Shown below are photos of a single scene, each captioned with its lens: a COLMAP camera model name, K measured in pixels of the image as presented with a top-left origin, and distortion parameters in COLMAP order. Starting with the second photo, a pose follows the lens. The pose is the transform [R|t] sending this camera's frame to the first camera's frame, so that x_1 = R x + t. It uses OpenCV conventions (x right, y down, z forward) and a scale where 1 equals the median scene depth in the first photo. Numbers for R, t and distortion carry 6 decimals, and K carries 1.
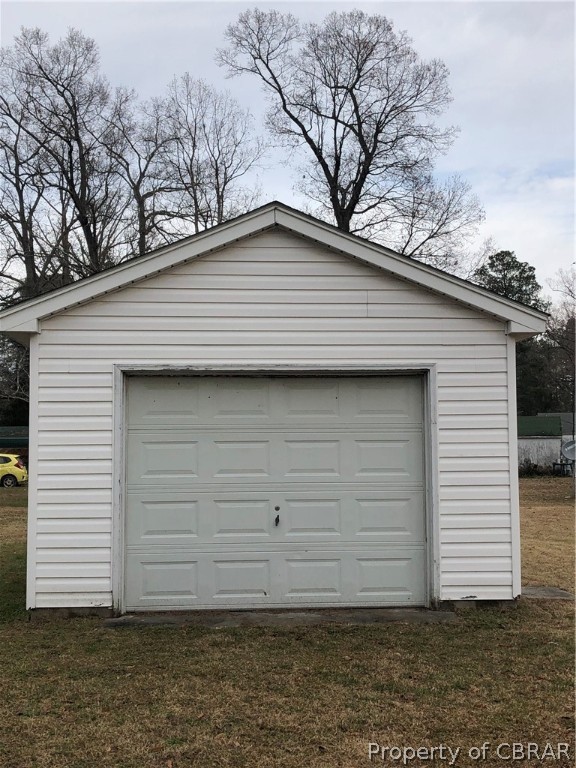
lens RADIAL K [[1009.5, 0, 288.0], [0, 1009.5, 384.0], [0, 0, 1]] dist [-0.014535, -0.012807]
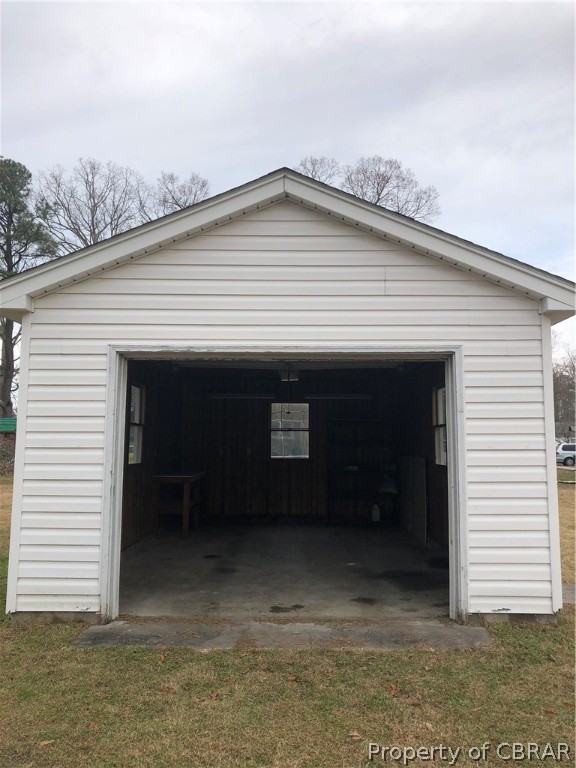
lens RADIAL K [[644.6, 0, 288.0], [0, 644.6, 384.0], [0, 0, 1]] dist [0.005269, 0.004672]
pose [[0.997608, 0.003994, -0.069008, 0.031849], [-0.005967, 0.999579, -0.028409, 0.031626], [0.068865, 0.028753, 0.997212, 0.419267]]
